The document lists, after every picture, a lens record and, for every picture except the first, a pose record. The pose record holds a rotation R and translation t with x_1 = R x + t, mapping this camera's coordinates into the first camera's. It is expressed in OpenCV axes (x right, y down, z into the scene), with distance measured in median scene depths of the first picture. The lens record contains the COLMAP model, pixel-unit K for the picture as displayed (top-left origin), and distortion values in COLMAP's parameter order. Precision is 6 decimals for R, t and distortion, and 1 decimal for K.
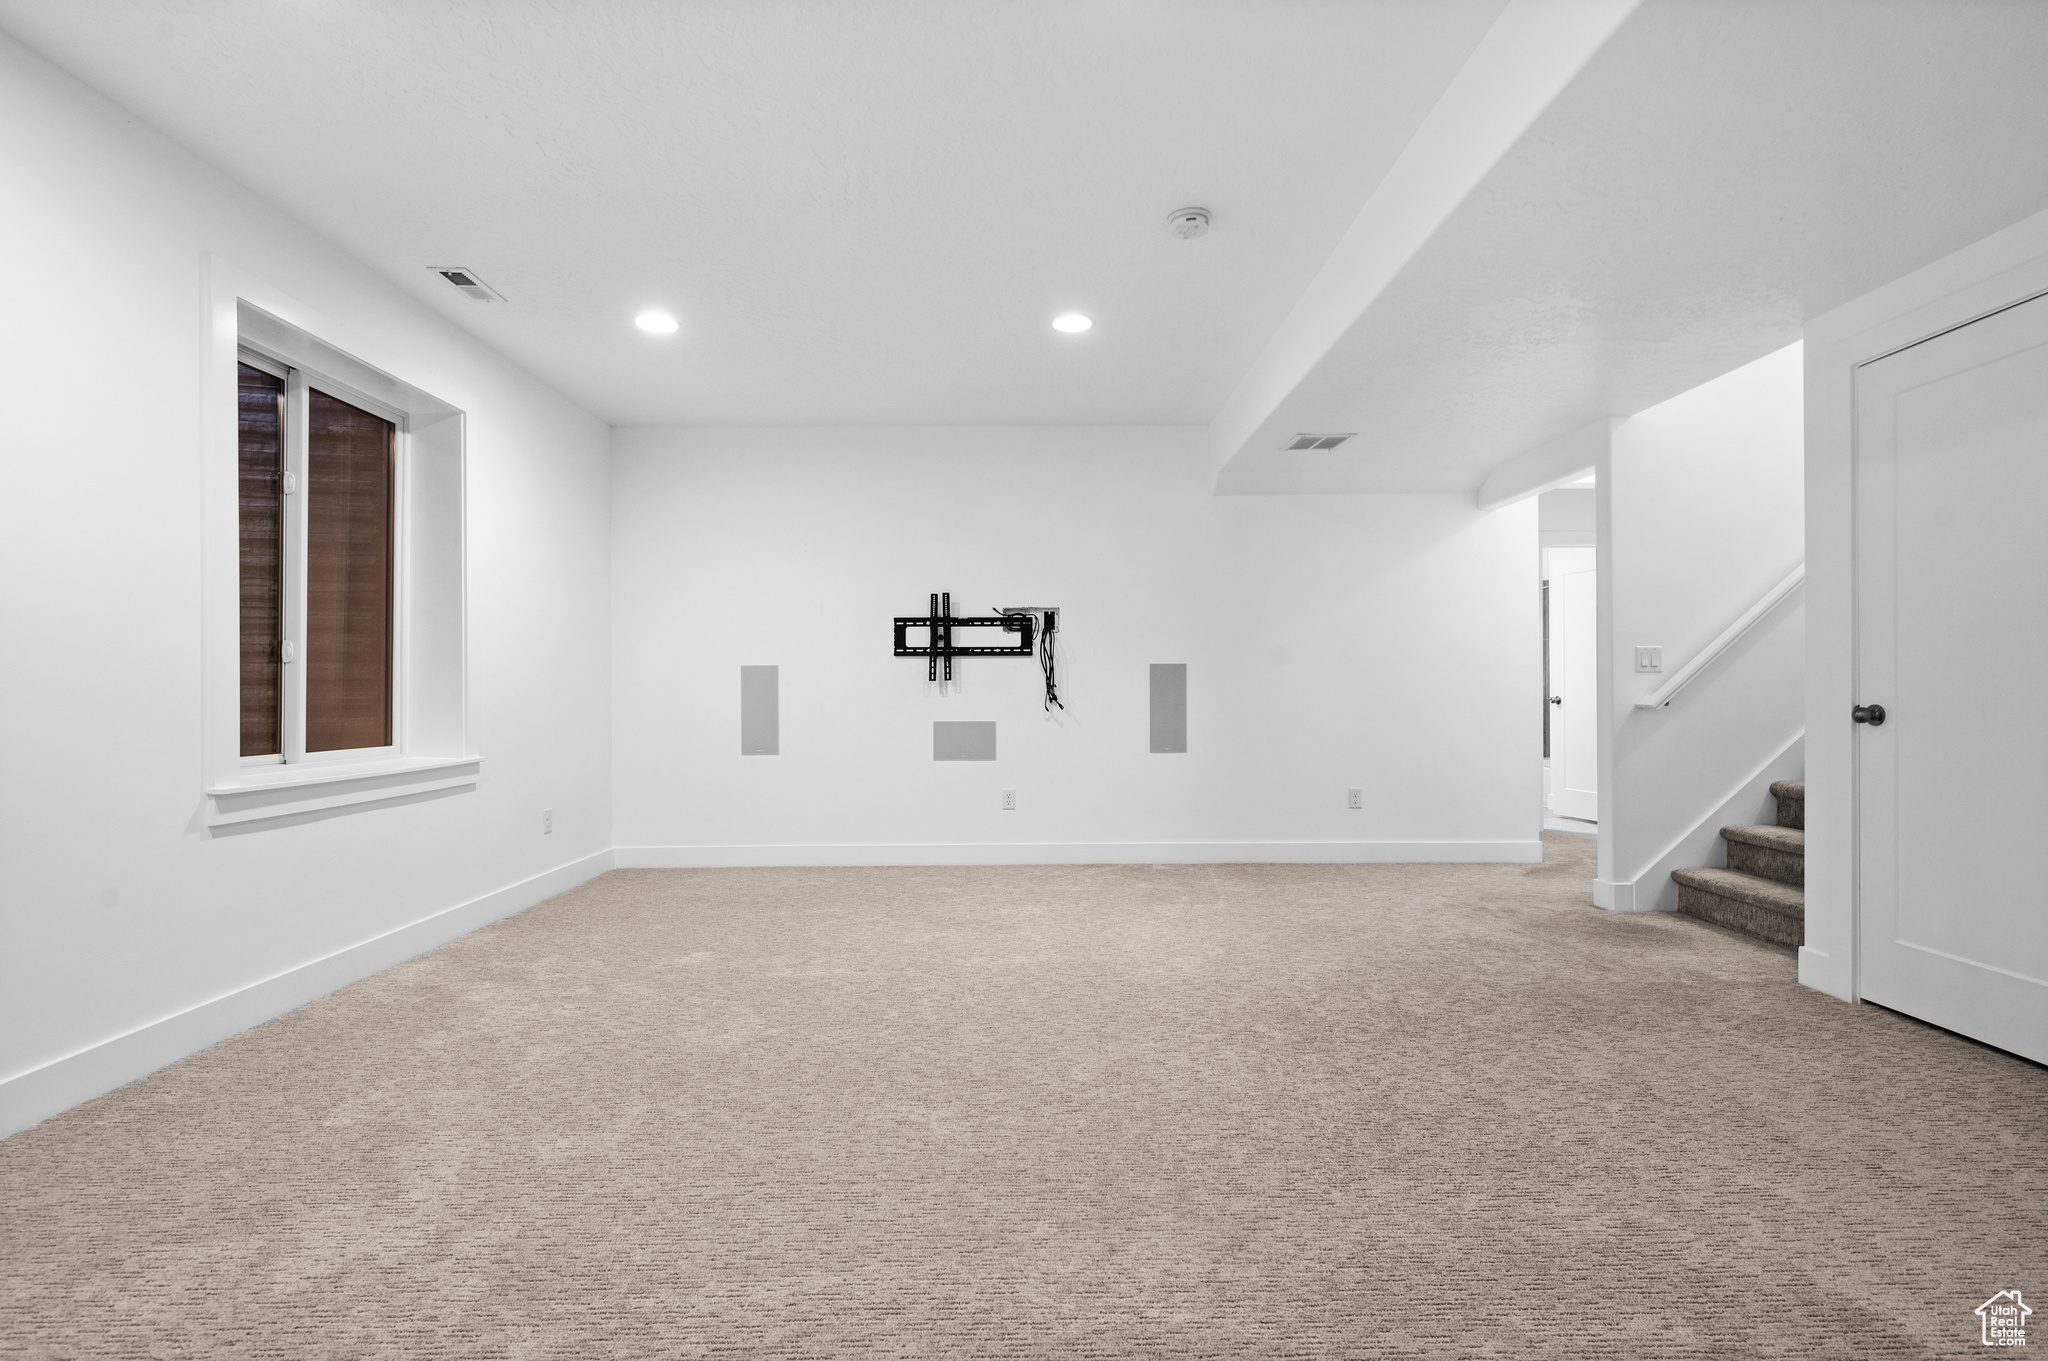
lens RADIAL K [[940.9, 0, 1023.9], [0, 940.9, 688.4], [0, 0, 1]] dist [-0.001190, -0.000265]
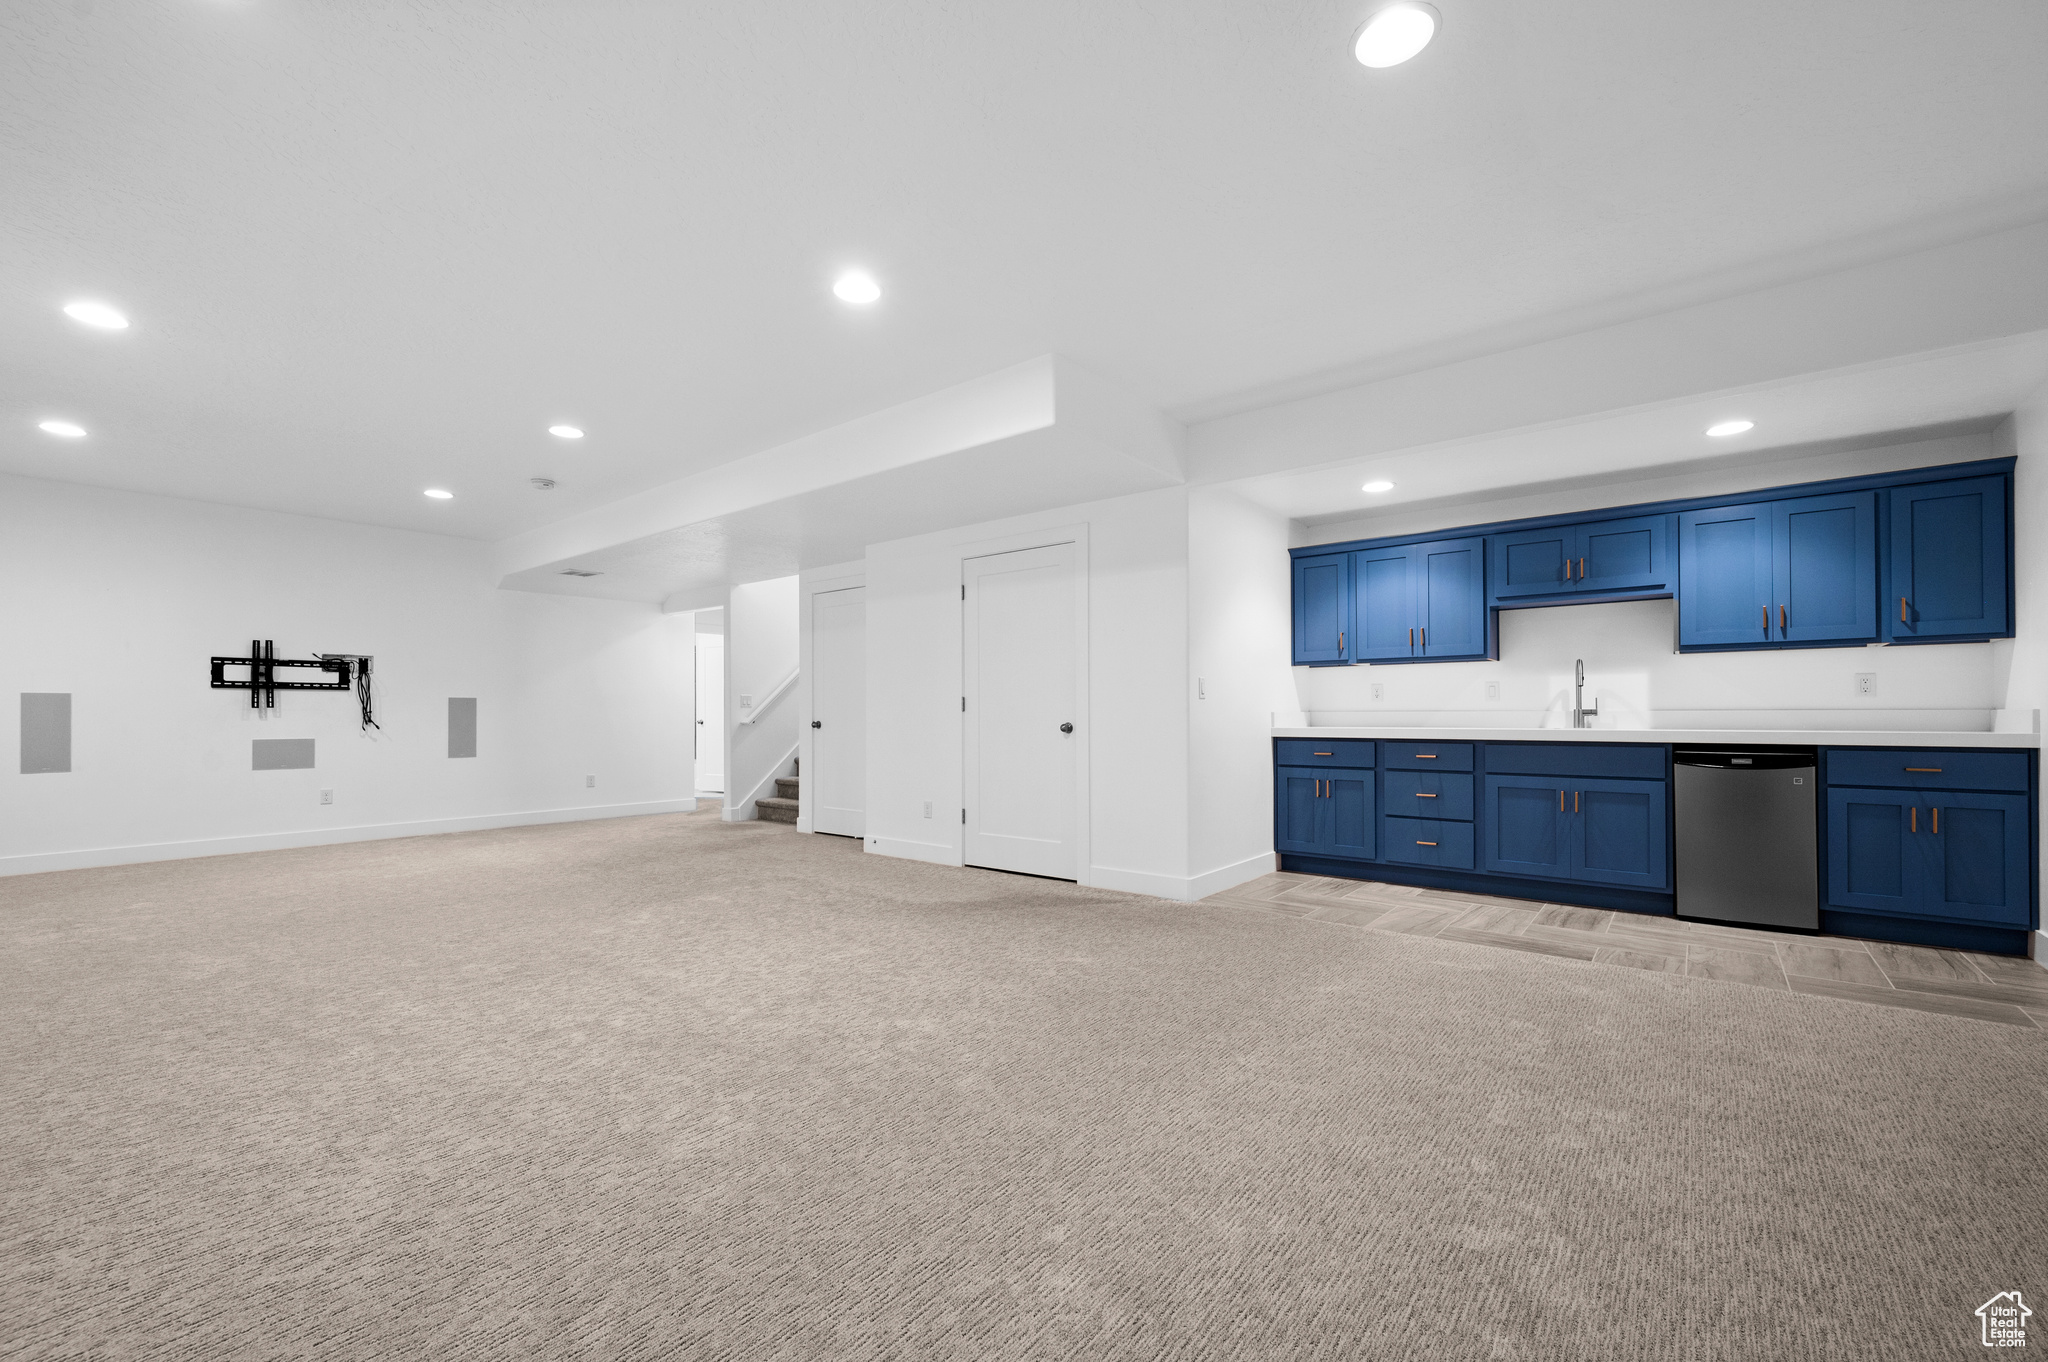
lens RADIAL K [[827.2, 0, 1022.5], [0, 827.2, 714.4], [0, 0, 1]] dist [-0.000258, -0.000017]
pose [[0.623556, 0.002352, 0.781775, -0.324001], [-0.001737, 0.999997, -0.001623, 0.000758], [-0.781777, -0.000346, 0.623558, -0.520660]]
